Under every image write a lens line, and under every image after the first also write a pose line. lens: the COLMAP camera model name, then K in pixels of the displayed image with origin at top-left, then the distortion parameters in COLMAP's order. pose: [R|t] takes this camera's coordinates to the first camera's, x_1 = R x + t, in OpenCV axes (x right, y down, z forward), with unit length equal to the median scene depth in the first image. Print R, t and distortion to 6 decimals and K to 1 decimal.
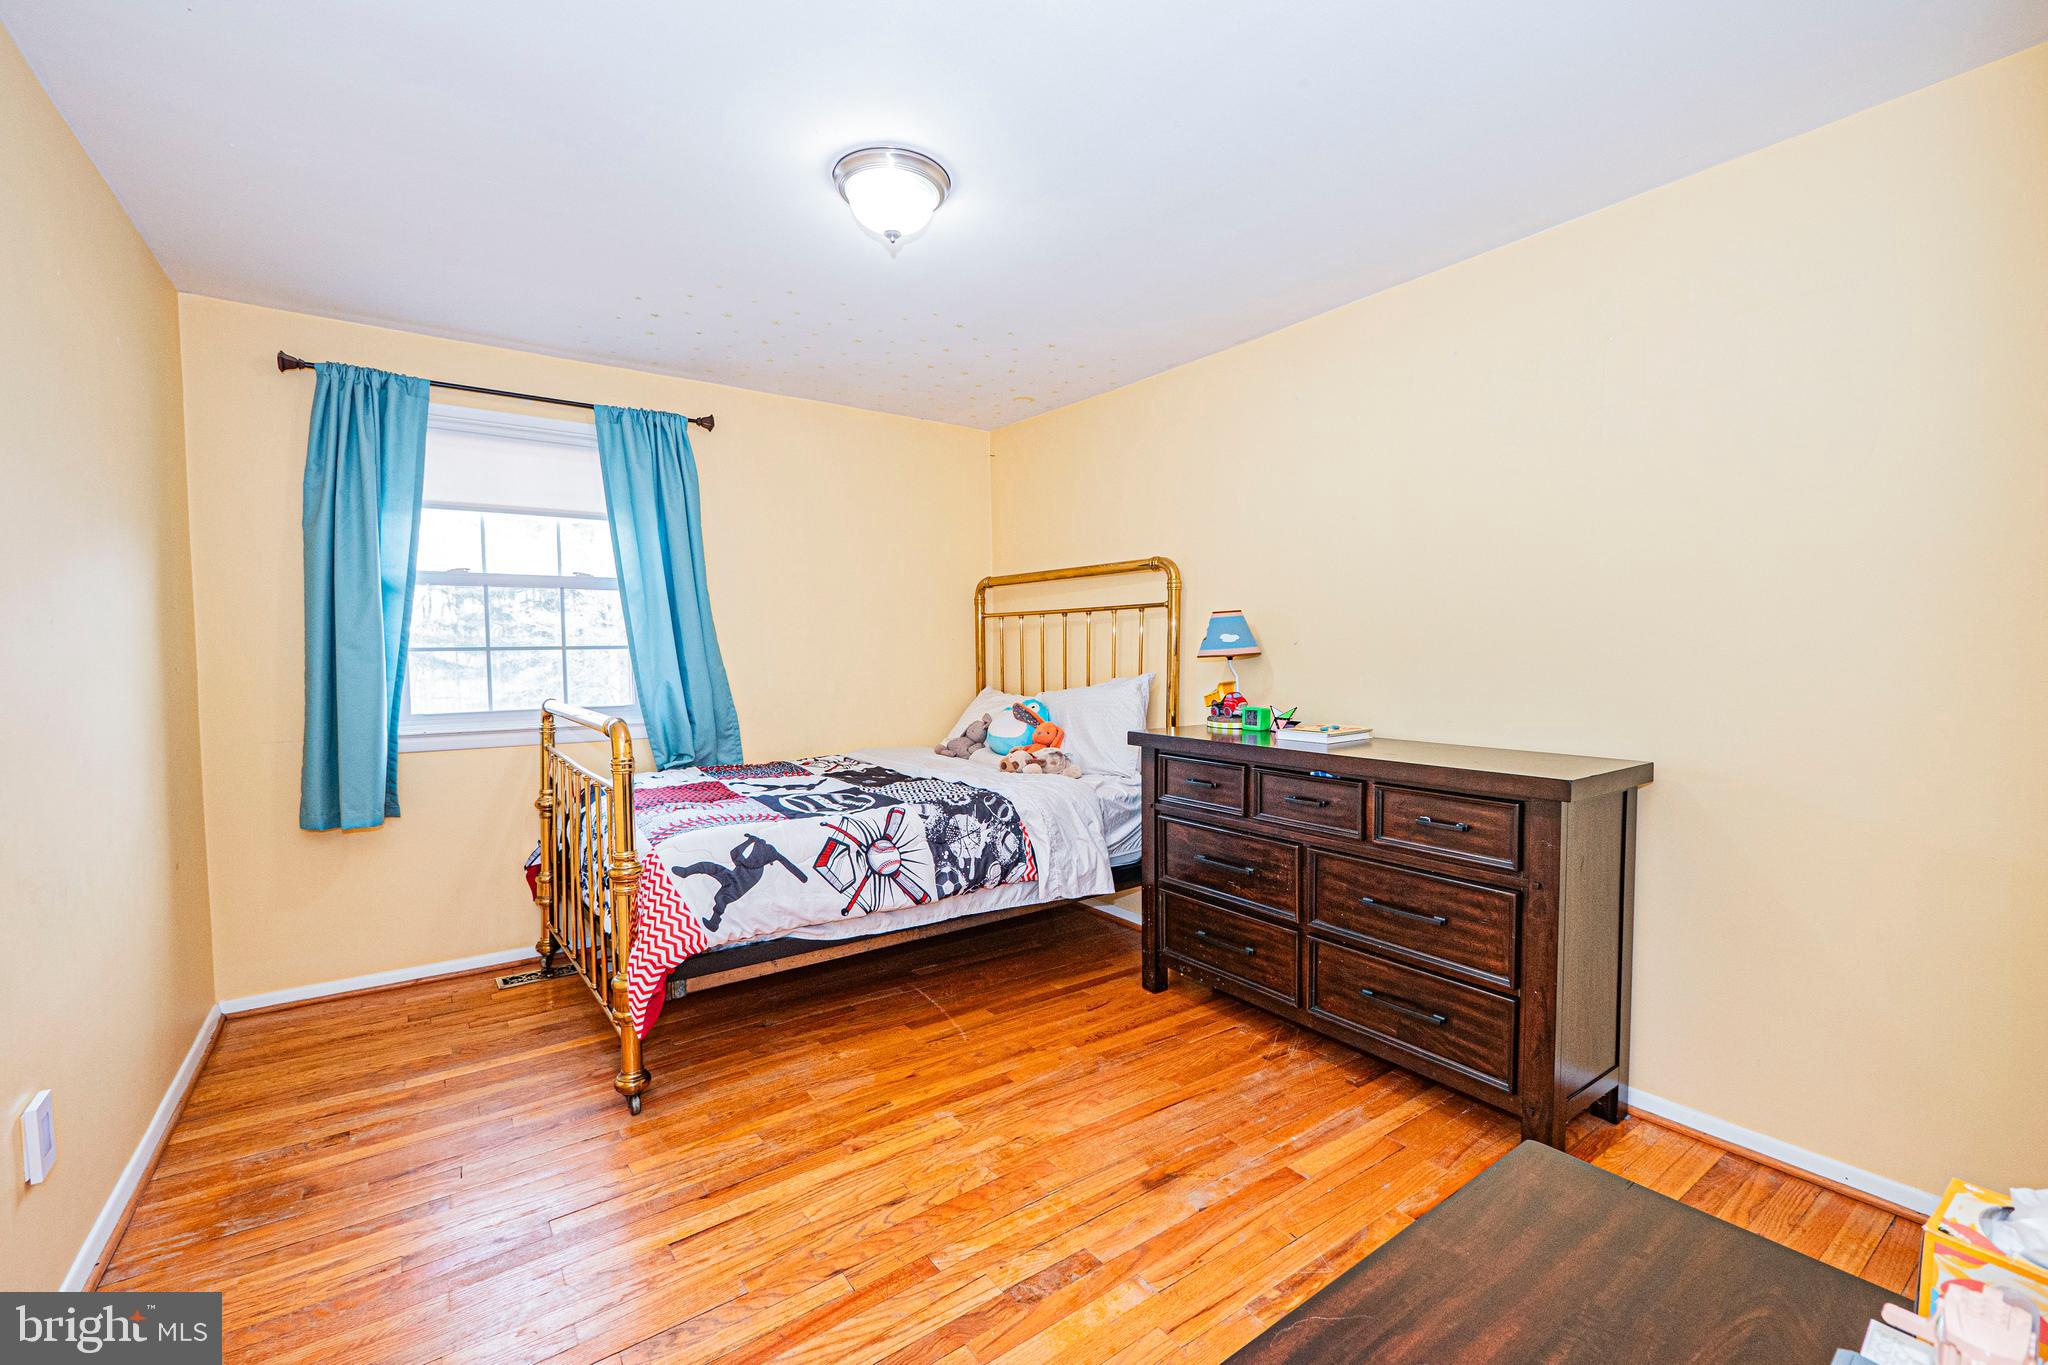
lens RADIAL K [[857.7, 0, 1019.3], [0, 857.7, 684.9], [0, 0, 1]] dist [-0.004759, -0.000600]
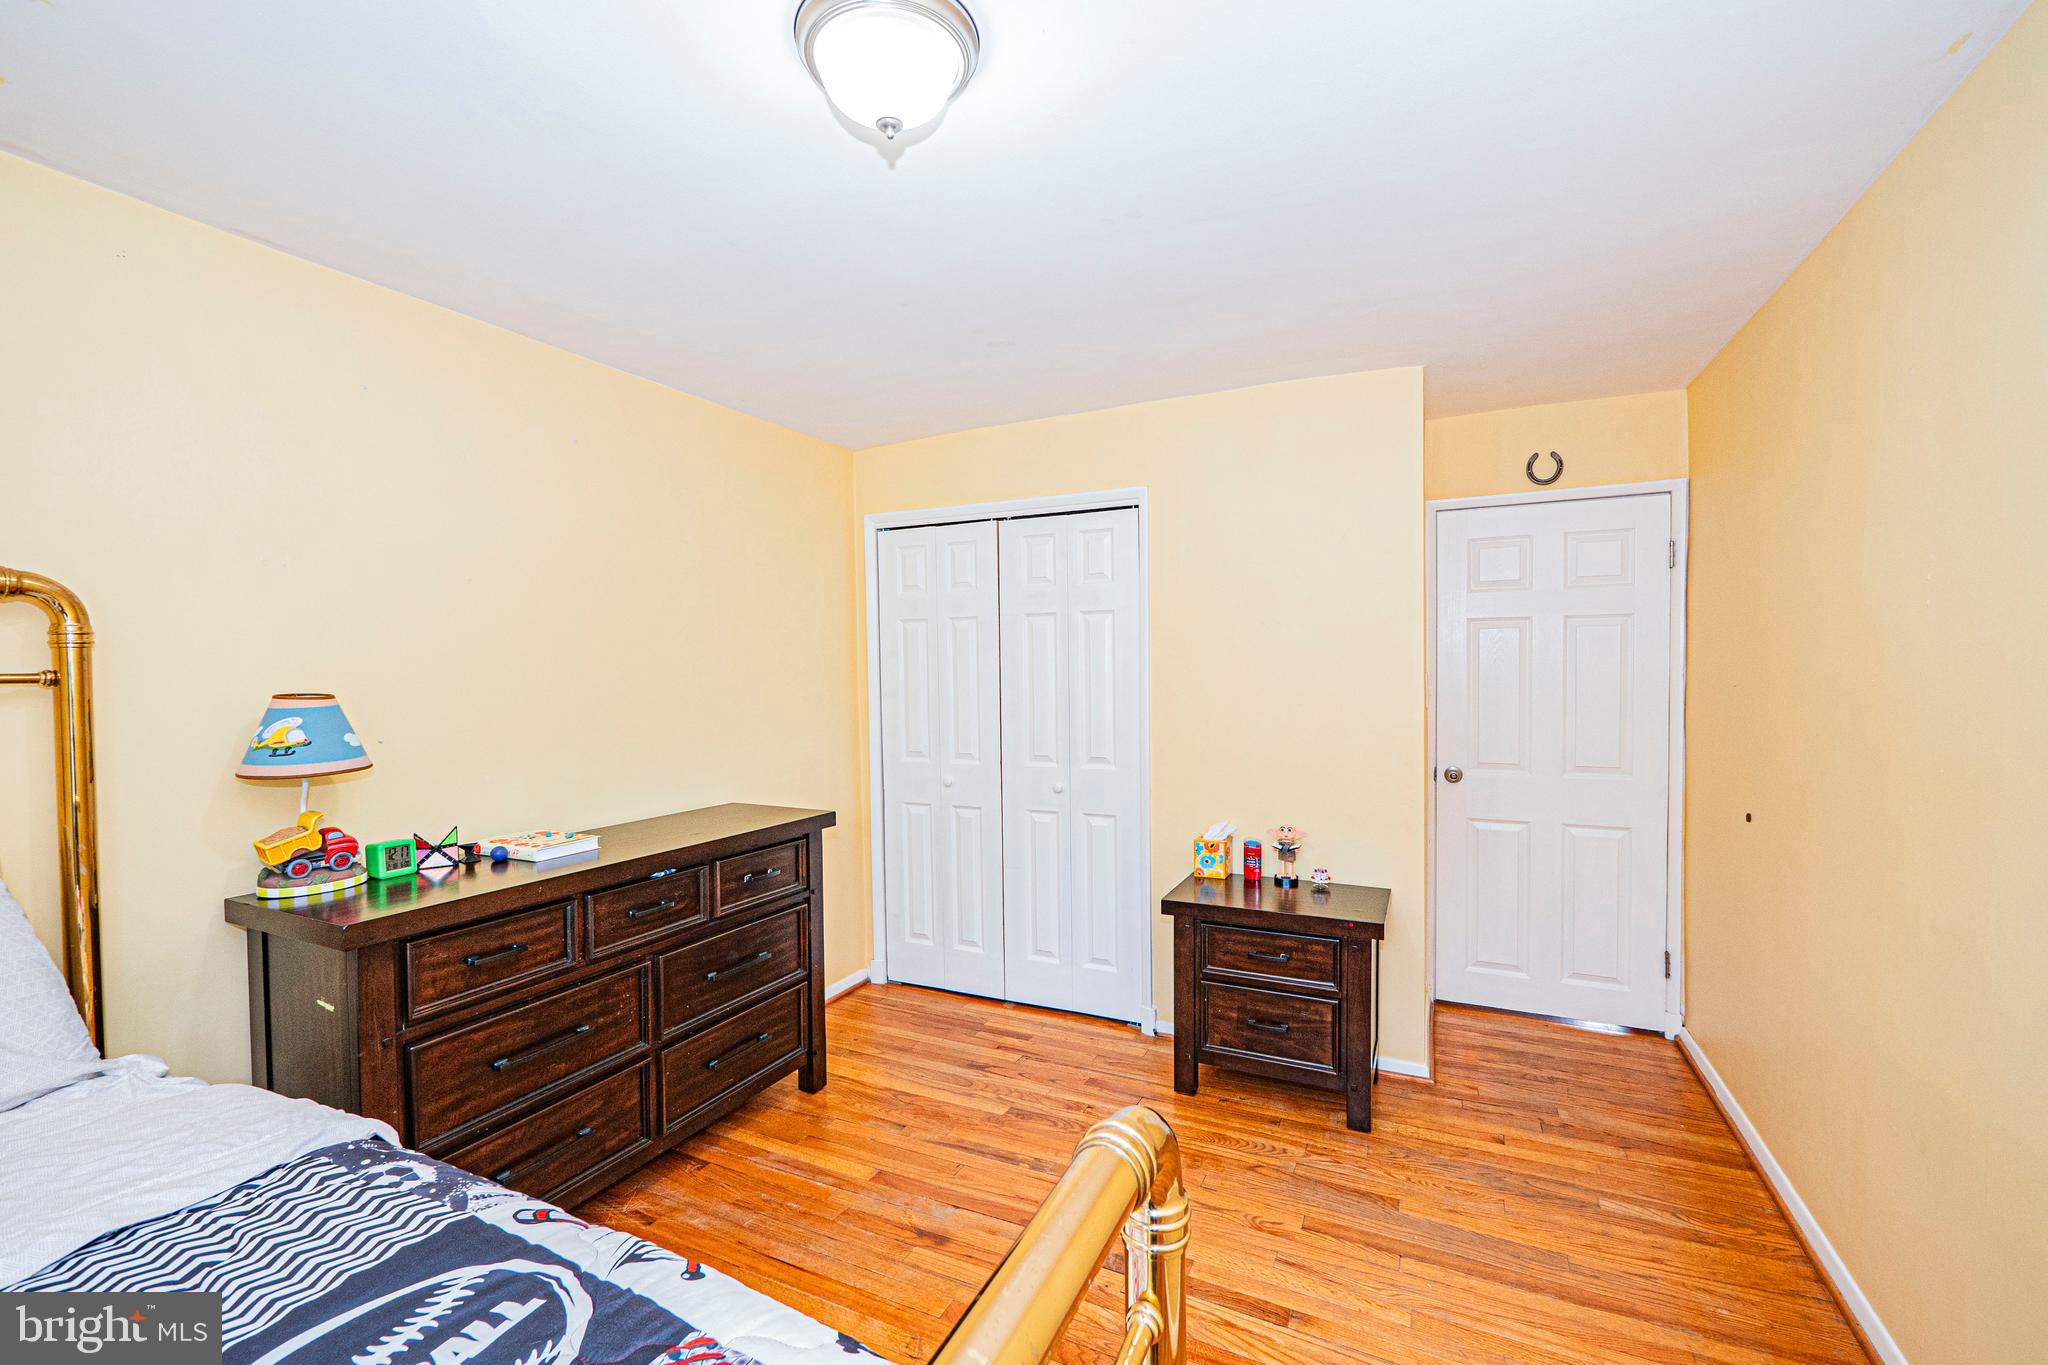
lens RADIAL K [[857.7, 0, 1022.4], [0, 857.7, 688.7], [0, 0, 1]] dist [-0.004759, -0.000600]
pose [[-0.471725, -0.008119, 0.881708, -0.688693], [0.049173, 0.998159, 0.035499, -0.116727], [-0.880373, 0.060102, -0.470458, 1.127020]]
